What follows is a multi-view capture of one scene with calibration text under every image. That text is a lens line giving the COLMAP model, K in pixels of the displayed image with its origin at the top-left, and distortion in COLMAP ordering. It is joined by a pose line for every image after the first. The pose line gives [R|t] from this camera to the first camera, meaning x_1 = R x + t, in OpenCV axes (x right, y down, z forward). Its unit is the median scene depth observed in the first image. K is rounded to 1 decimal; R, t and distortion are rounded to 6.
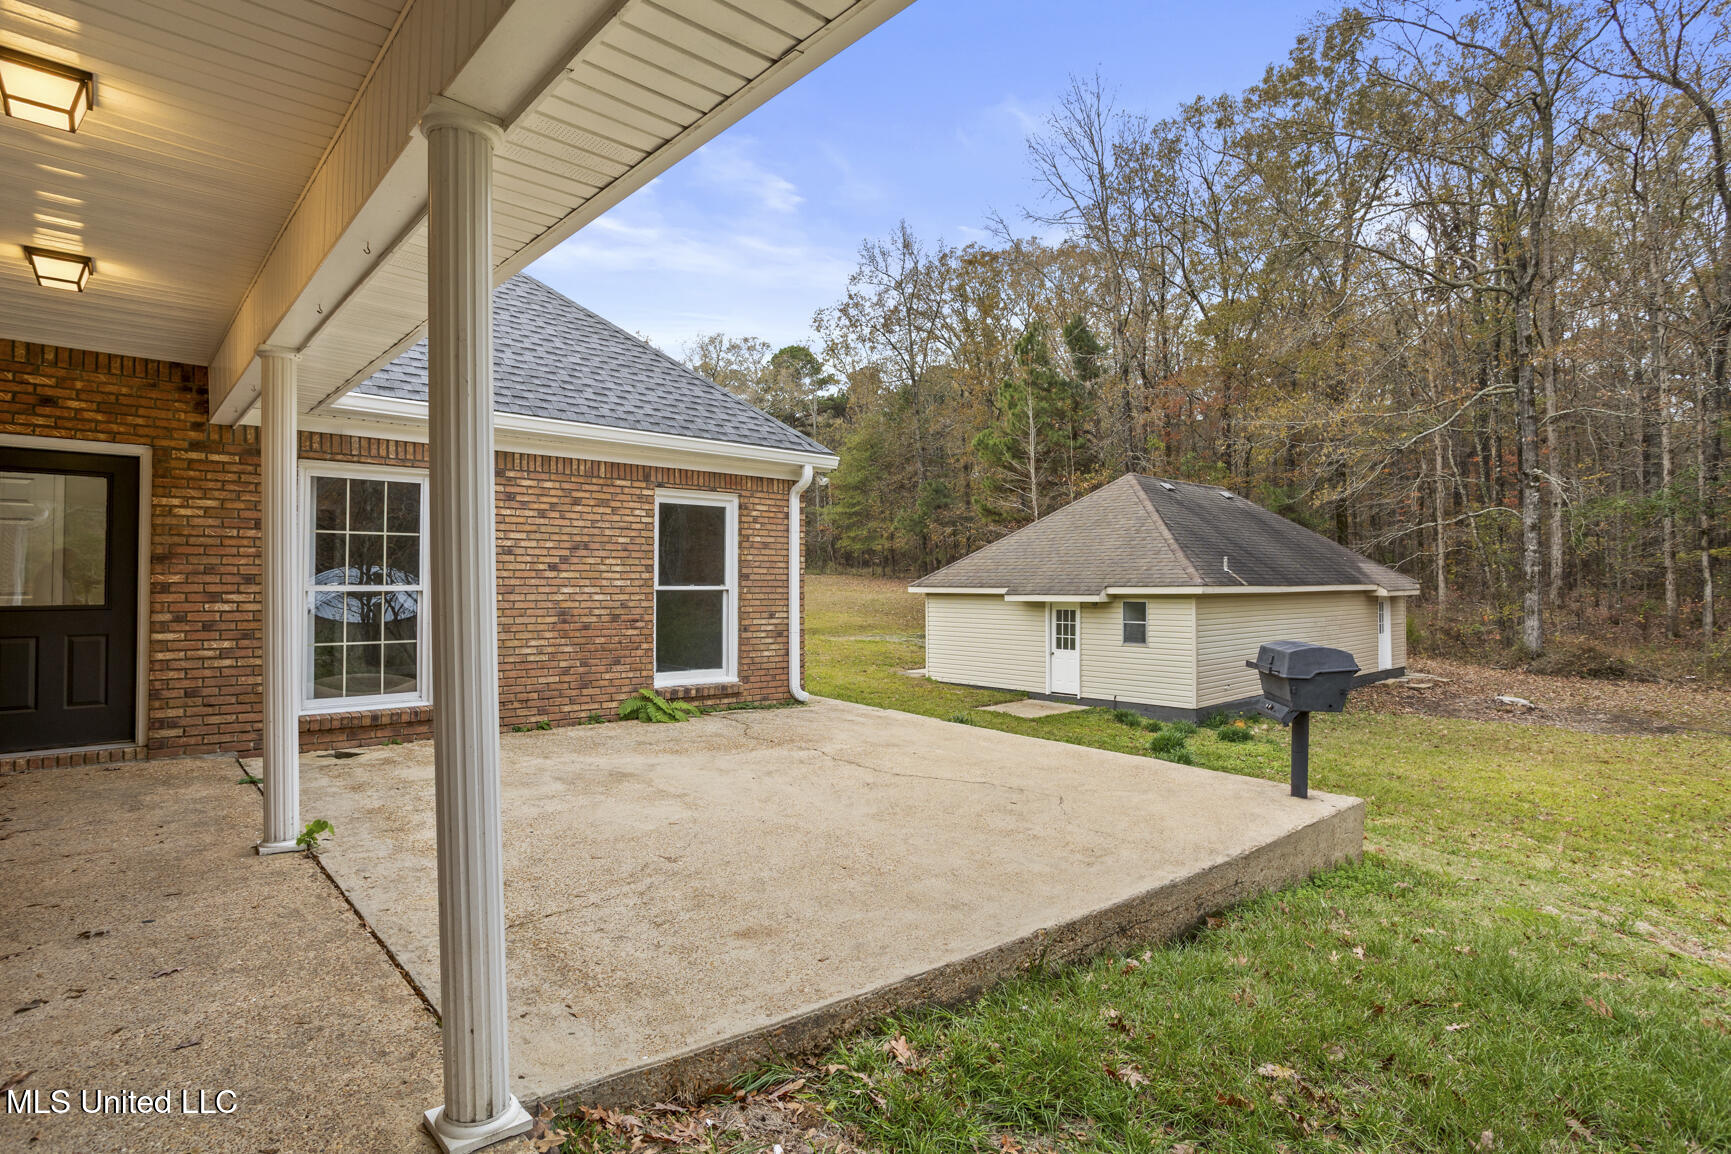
lens RADIAL K [[889.4, 0, 863.6], [0, 889.4, 576.1], [0, 0, 1]] dist [-0.032146, -0.000758]
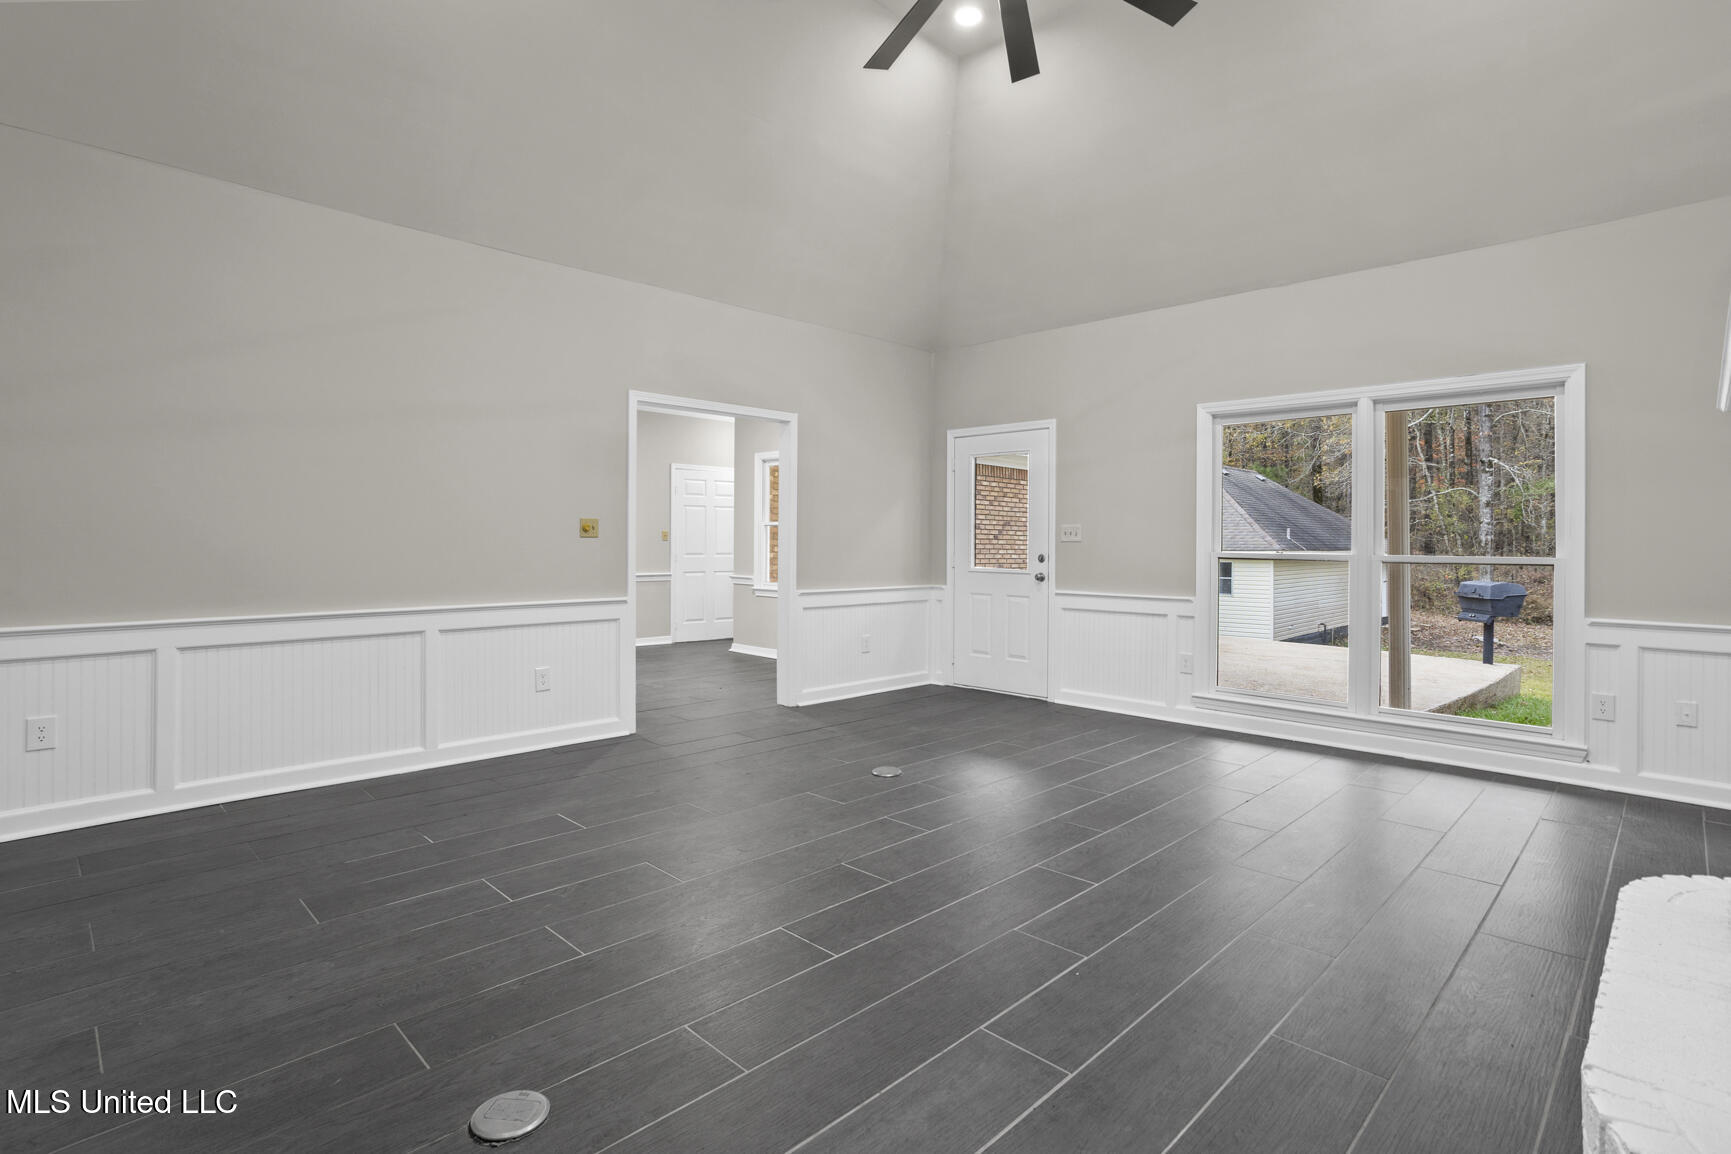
lens RADIAL K [[860.3, 0, 851.0], [0, 860.3, 563.6], [0, 0, 1]] dist [-0.036862, 0.009501]
pose [[0.998260, -0.000242, 0.058958, -0.317768], [-0.001232, 0.999688, 0.024961, -0.000233], [-0.058945, -0.024990, 0.997948, -0.229615]]
